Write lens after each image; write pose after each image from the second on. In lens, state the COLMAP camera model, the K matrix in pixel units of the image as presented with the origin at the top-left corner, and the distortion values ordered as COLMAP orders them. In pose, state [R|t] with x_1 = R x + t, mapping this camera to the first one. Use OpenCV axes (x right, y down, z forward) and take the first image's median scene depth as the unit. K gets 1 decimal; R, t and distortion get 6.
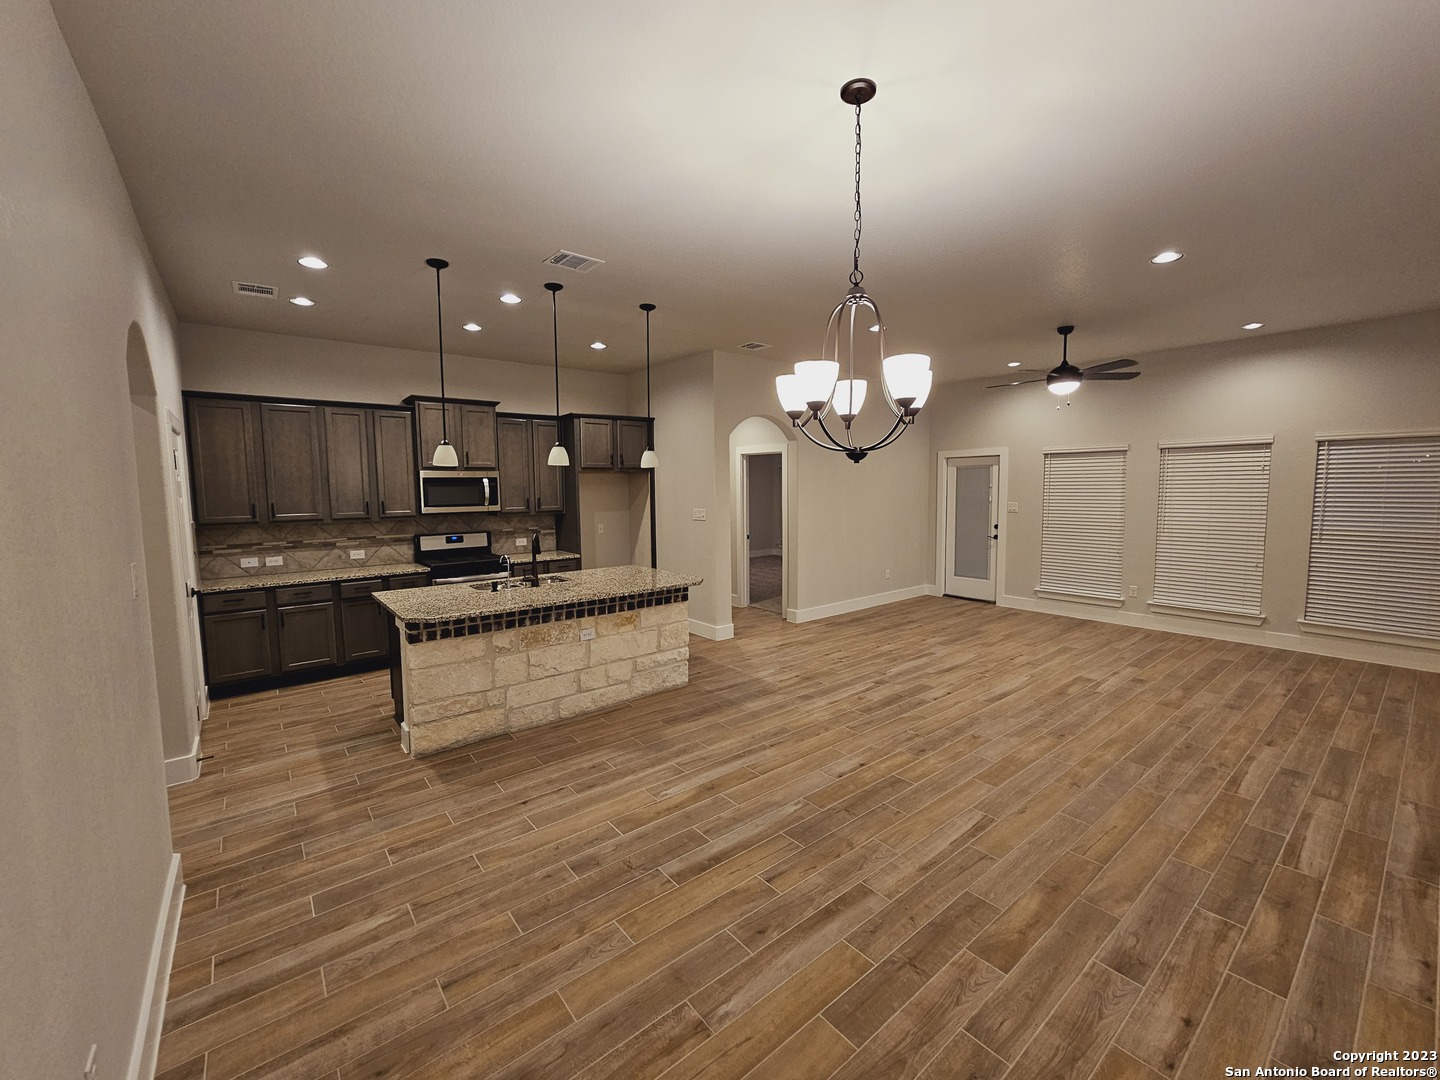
lens RADIAL K [[589.2, 0, 714.3], [0, 589.2, 540.5], [0, 0, 1]] dist [-0.003706, -0.000054]
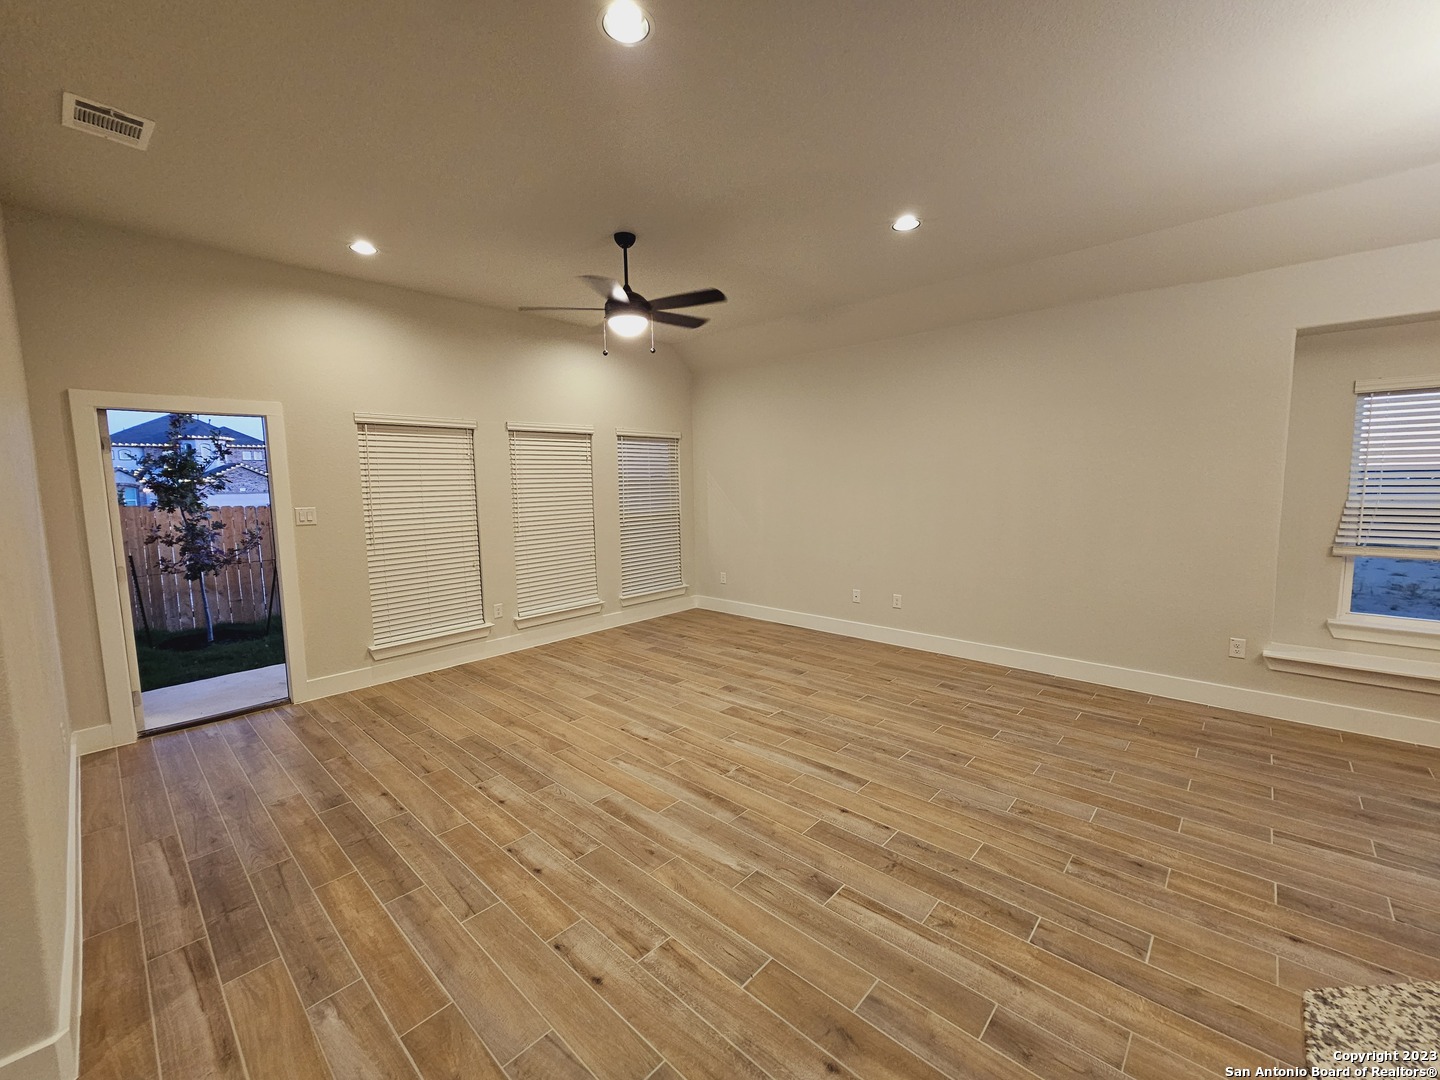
lens RADIAL K [[589.2, 0, 713.8], [0, 589.2, 535.8], [0, 0, 1]] dist [-0.003706, -0.000054]
pose [[-0.146603, -0.080706, 0.985898, -0.150856], [0.110855, 0.989048, 0.097448, -0.091084], [-0.982964, 0.123577, -0.136051, 1.292753]]
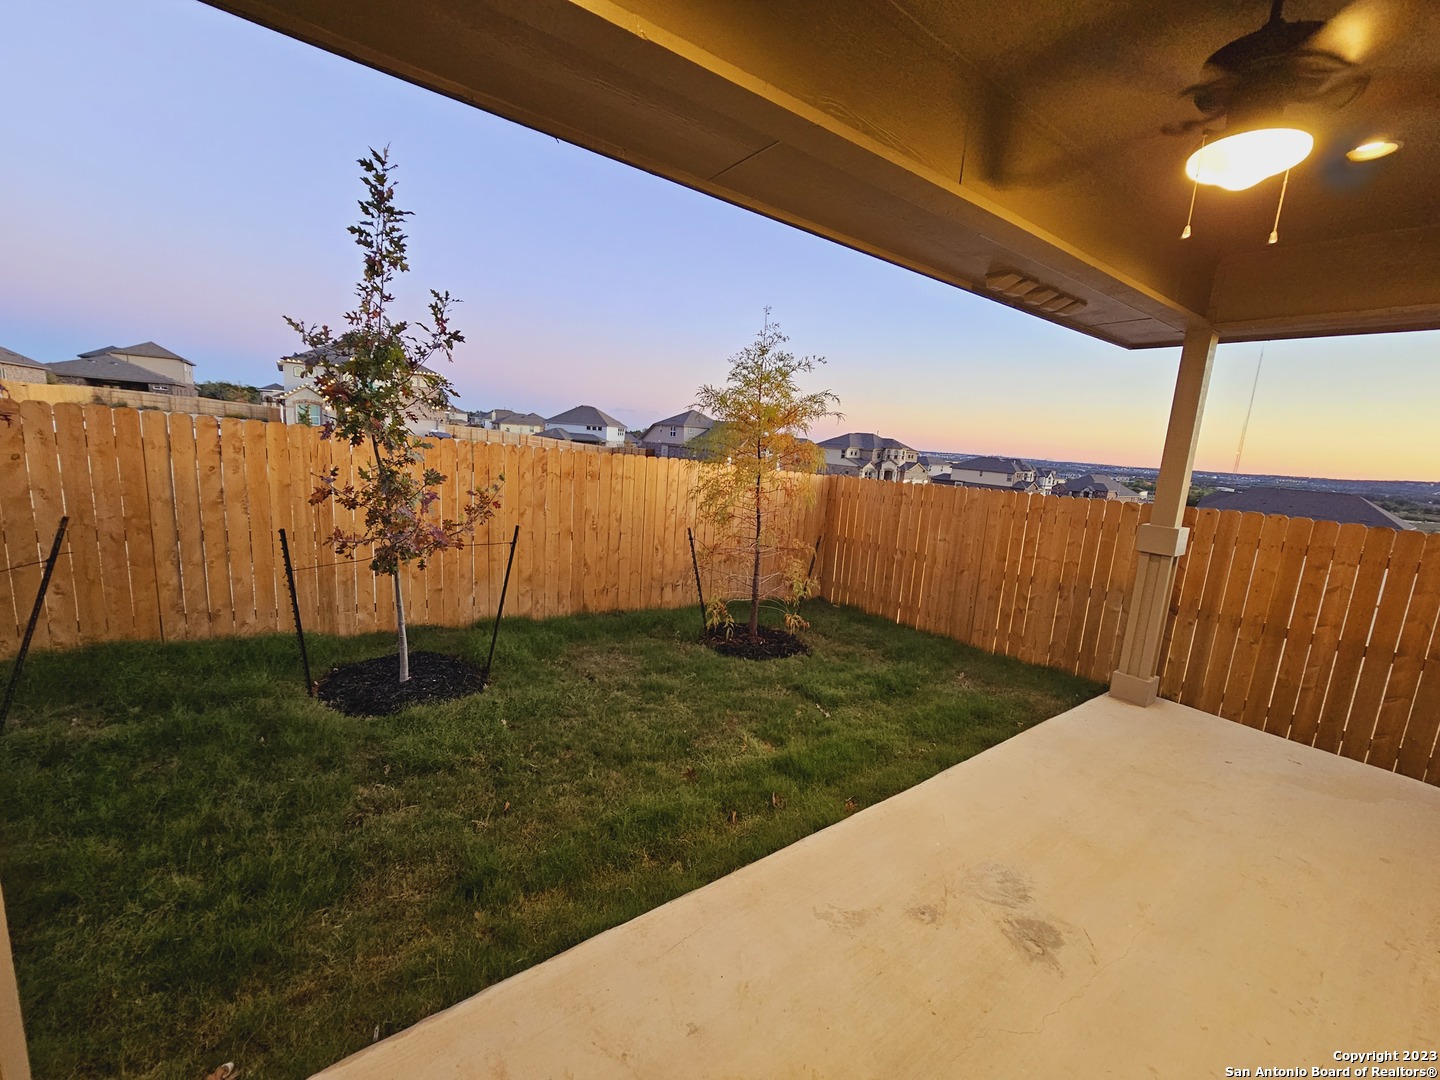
lens RADIAL K [[589.2, 0, 705.4], [0, 589.2, 535.3], [0, 0, 1]] dist [-0.003706, -0.000054]
pose [[0.057177, -0.154011, 0.986413, 0.875169], [0.024612, 0.987947, 0.152824, -0.152813], [-0.998061, 0.015540, 0.060278, 2.007329]]
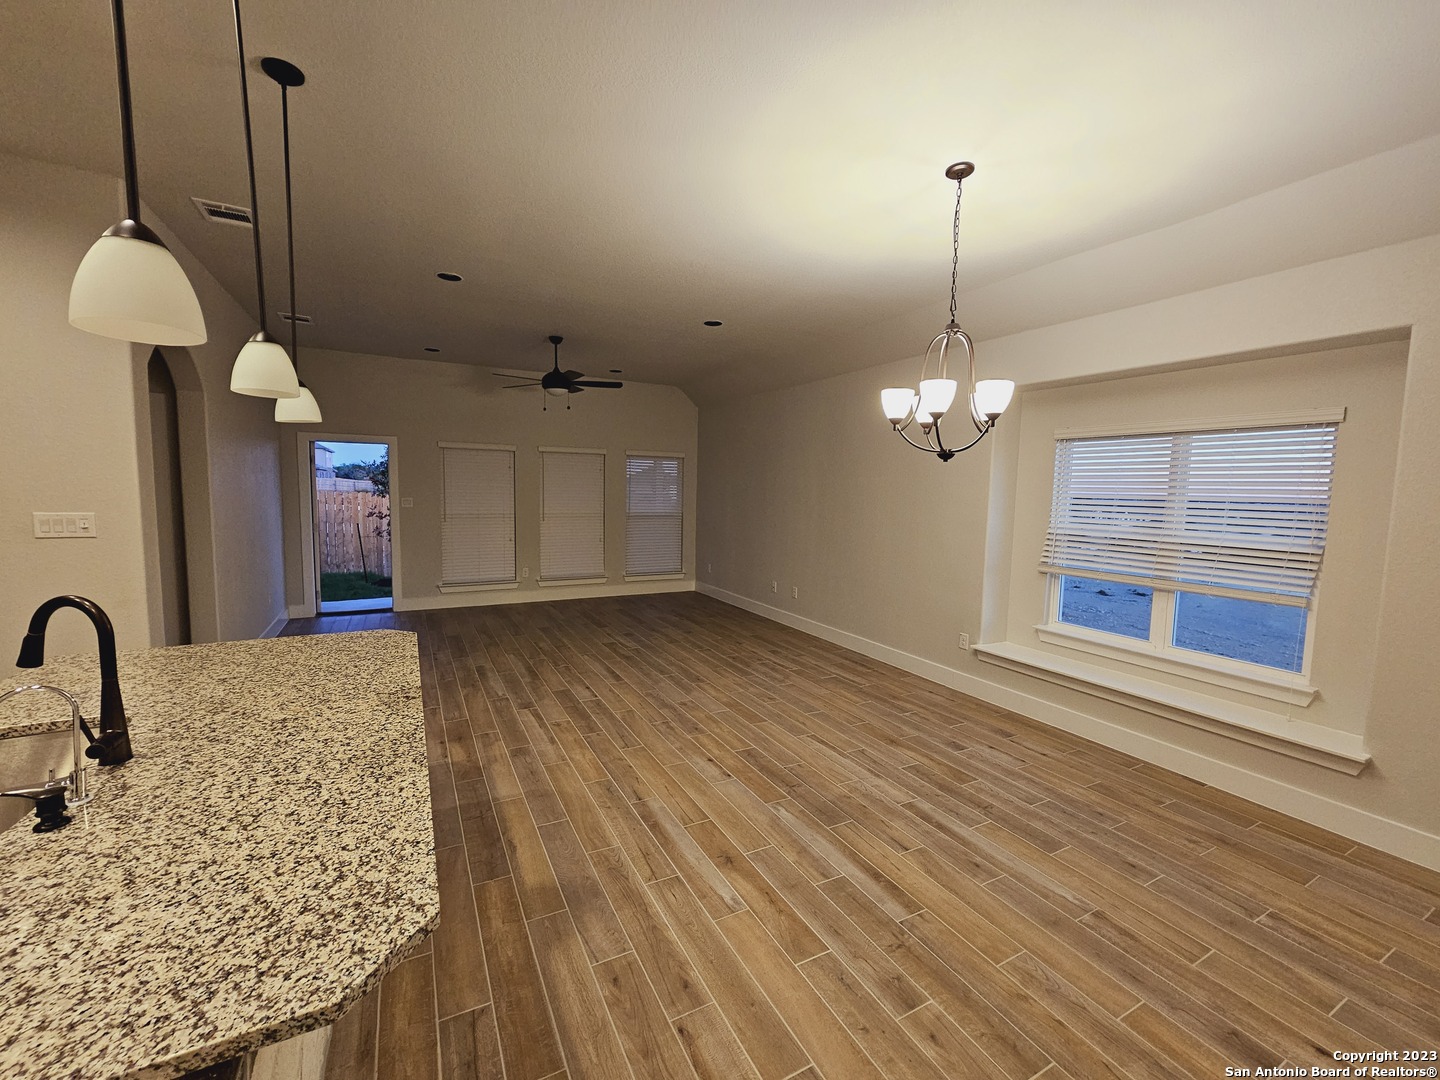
lens RADIAL K [[589.2, 0, 713.3], [0, 589.2, 542.2], [0, 0, 1]] dist [-0.003706, -0.000054]
pose [[0.189117, -0.077317, 0.978906, -0.567494], [0.069302, 0.995460, 0.065236, -0.039089], [-0.979506, 0.055503, 0.193616, 0.646038]]
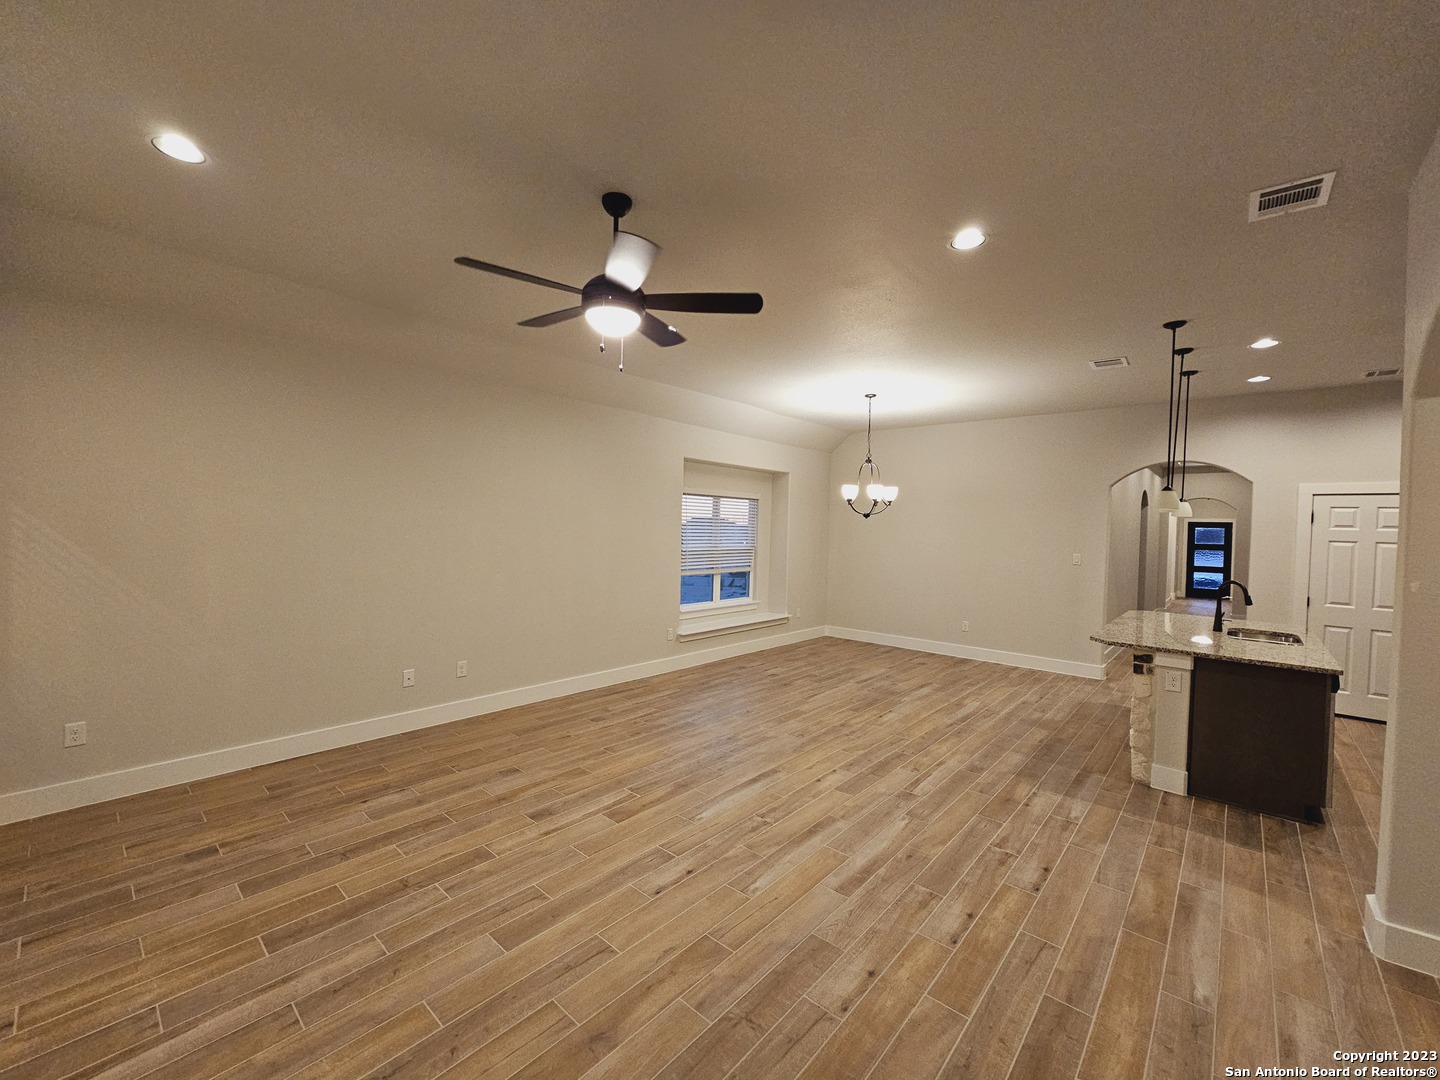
lens RADIAL K [[589.2, 0, 715.7], [0, 589.2, 542.6], [0, 0, 1]] dist [-0.003706, -0.000054]
pose [[-0.985557, -0.009631, -0.169069, 0.747051], [-0.030626, 0.992055, 0.122020, -0.176350], [0.166550, 0.125436, -0.978022, 1.903773]]
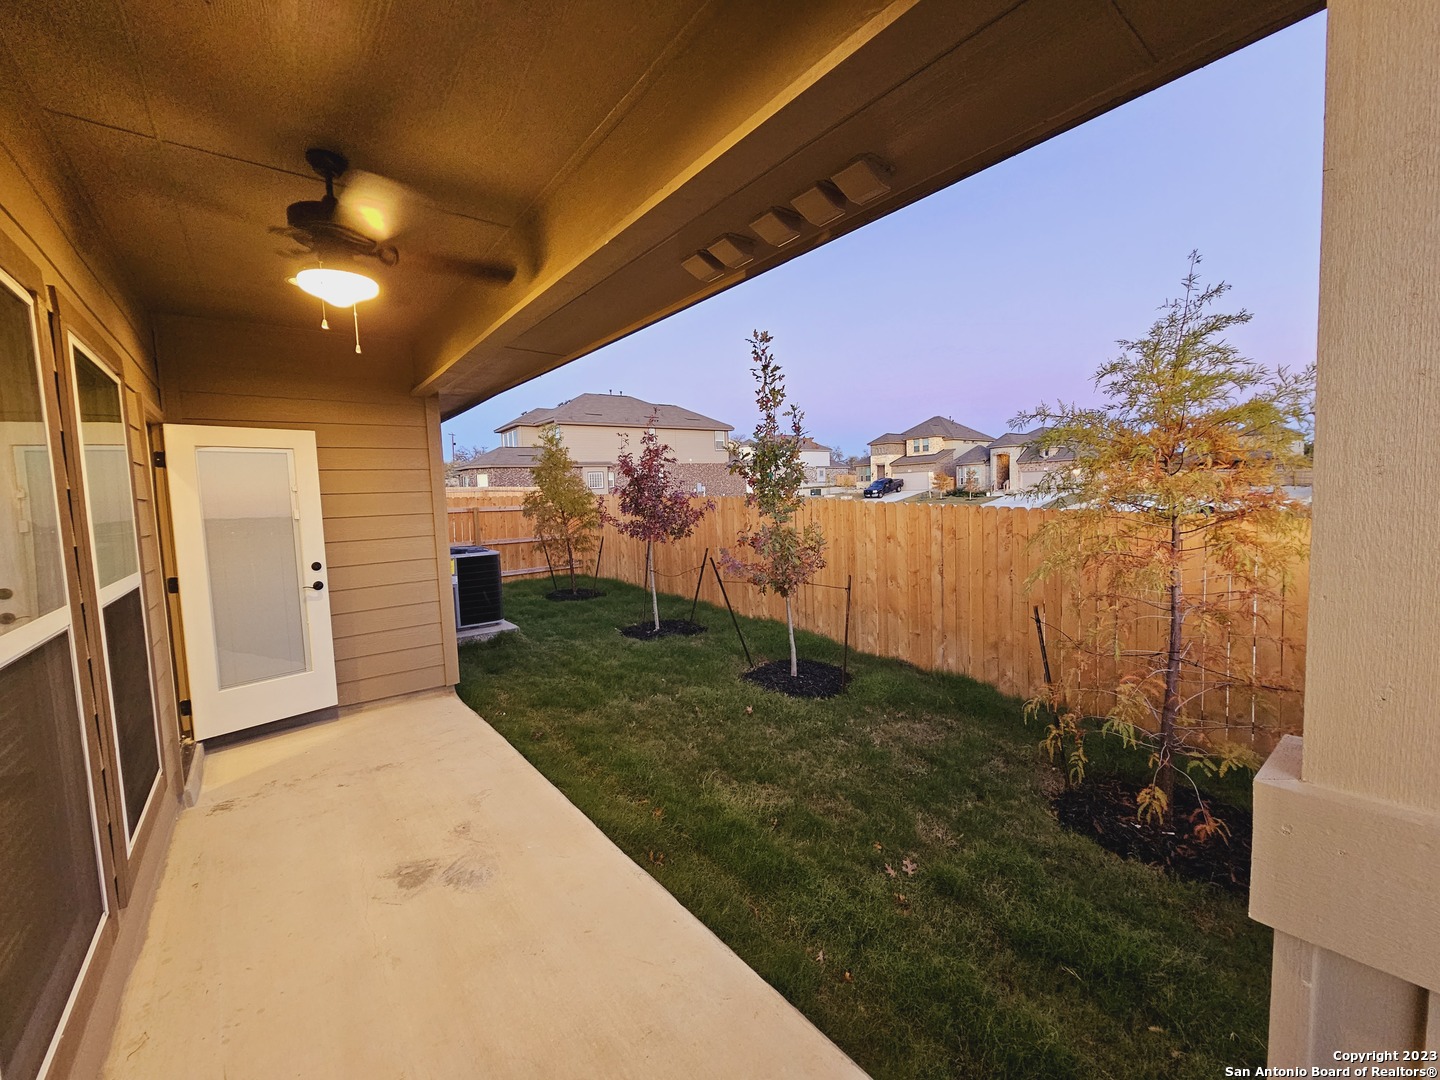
lens RADIAL K [[589.2, 0, 723.2], [0, 589.2, 535.9], [0, 0, 1]] dist [-0.003706, -0.000054]
pose [[0.999705, -0.022817, -0.008270, 1.632815], [0.022682, 0.999615, -0.015995, -0.085812], [0.008632, 0.015803, 0.999838, 1.174958]]
